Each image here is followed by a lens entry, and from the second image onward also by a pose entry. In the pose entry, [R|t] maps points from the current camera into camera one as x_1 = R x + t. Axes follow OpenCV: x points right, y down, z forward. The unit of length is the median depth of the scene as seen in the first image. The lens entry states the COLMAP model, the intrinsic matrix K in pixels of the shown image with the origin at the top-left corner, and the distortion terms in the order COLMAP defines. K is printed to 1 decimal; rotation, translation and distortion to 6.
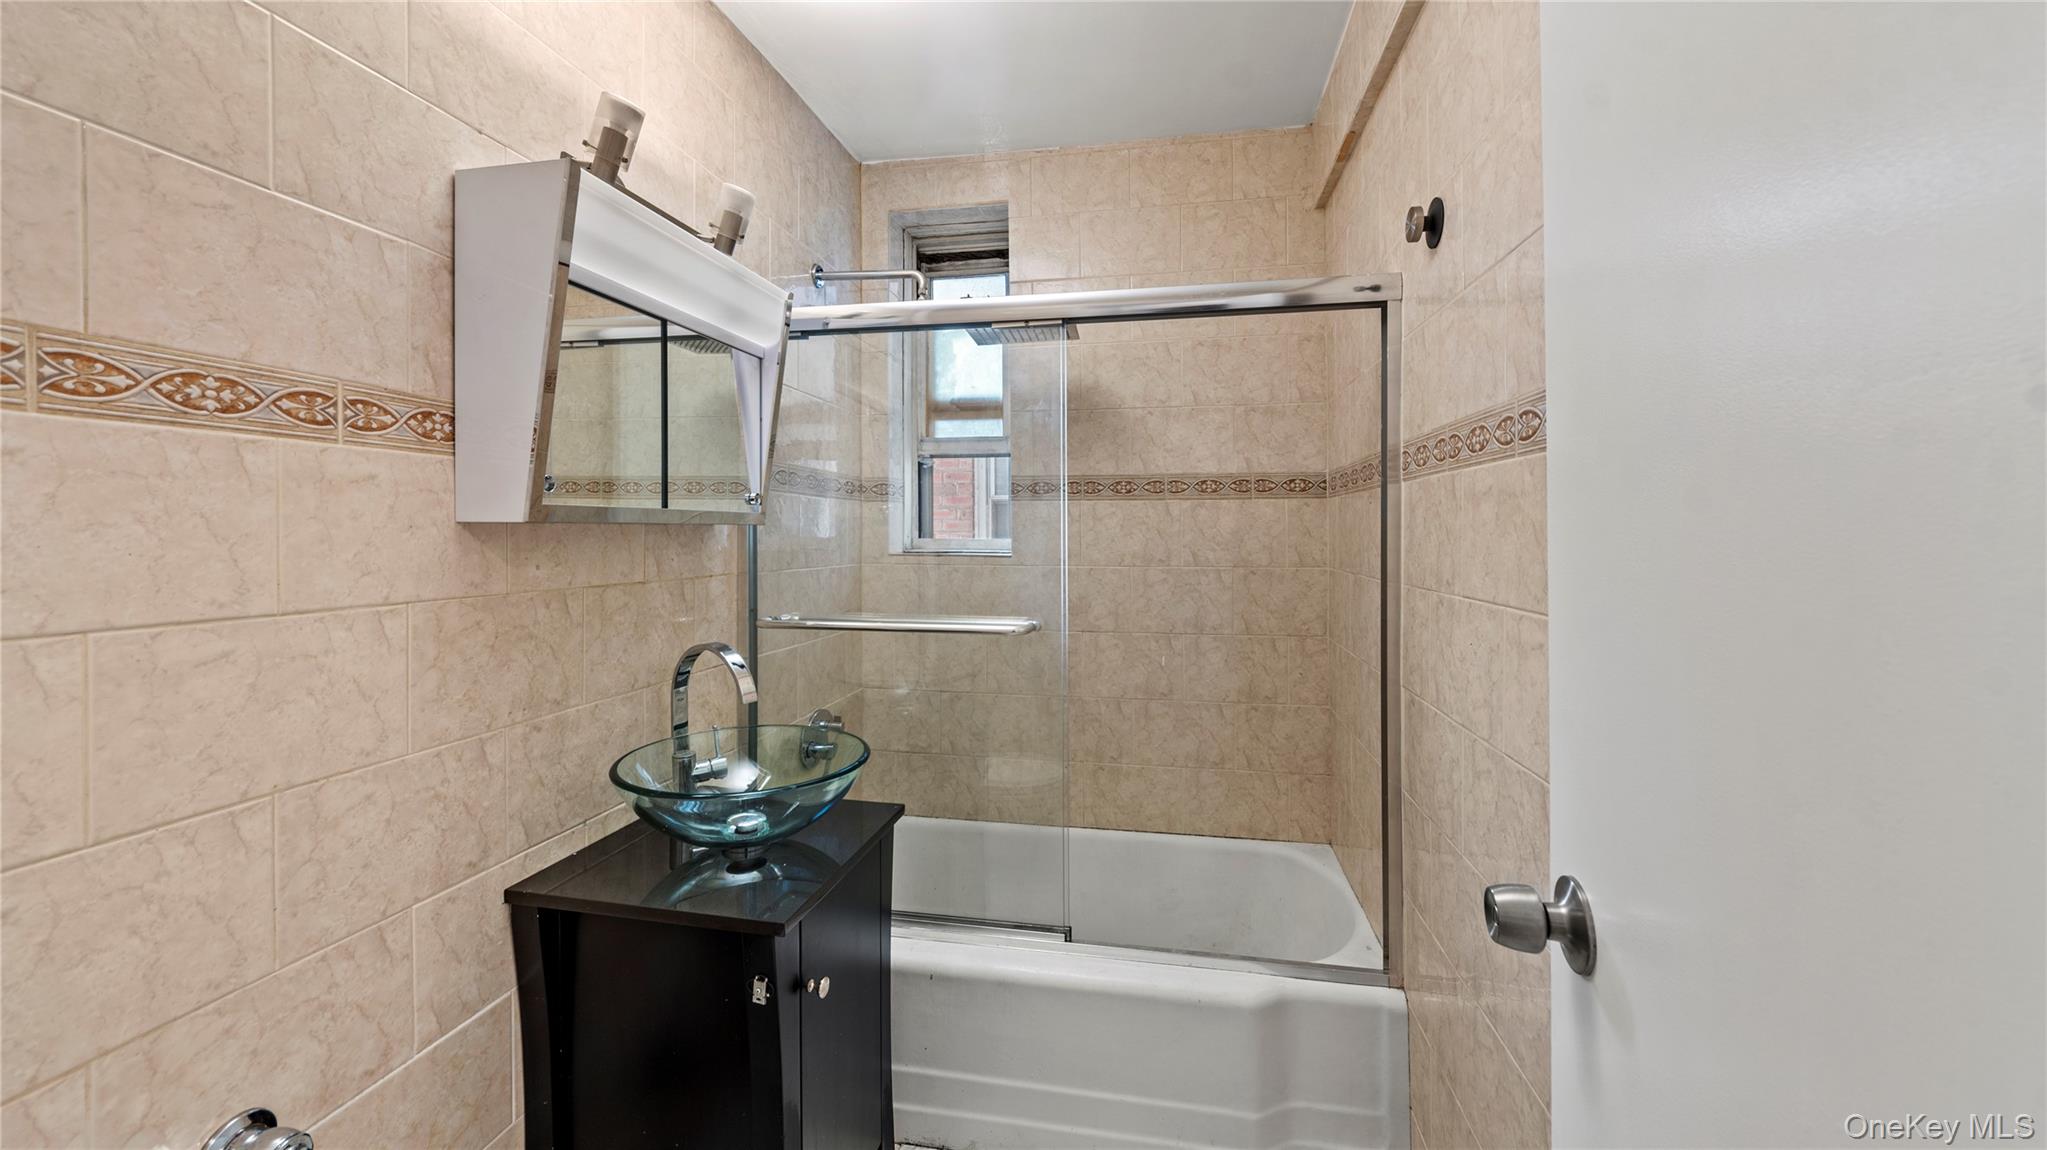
lens RADIAL K [[731.3, 0, 1030.5], [0, 731.3, 573.7], [0, 0, 1]] dist [-0.001199, -0.000783]
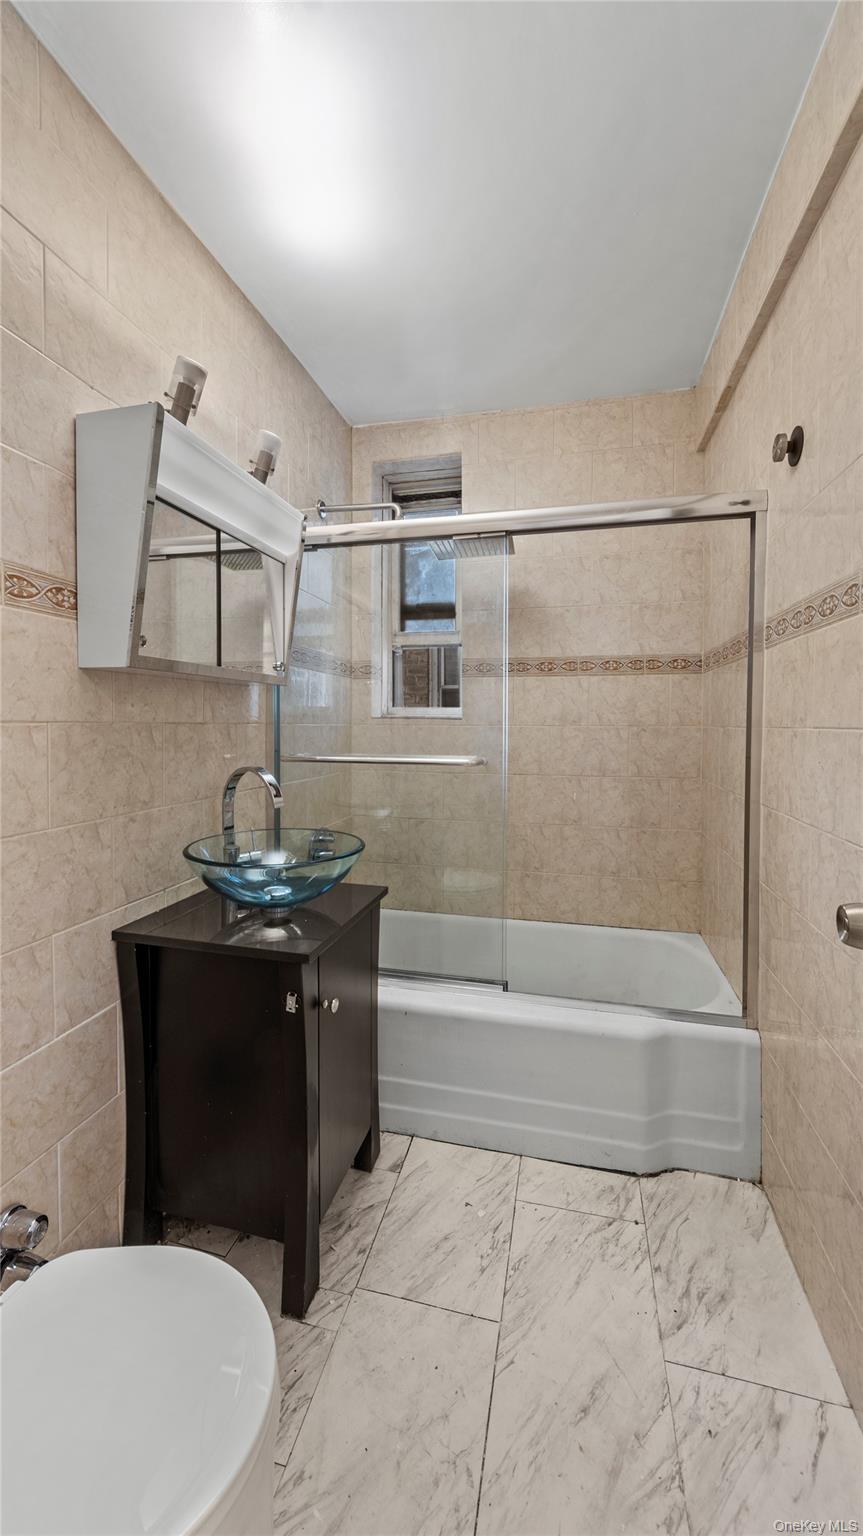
lens RADIAL K [[548.8, 0, 428.8], [0, 548.8, 791.8], [0, 0, 1]] dist [-0.001199, -0.000783]
pose [[0.998844, 0.008161, -0.047378, -0.048667], [-0.007083, 0.999713, 0.022878, 0.113493], [0.047551, -0.022516, 0.998615, -0.023663]]
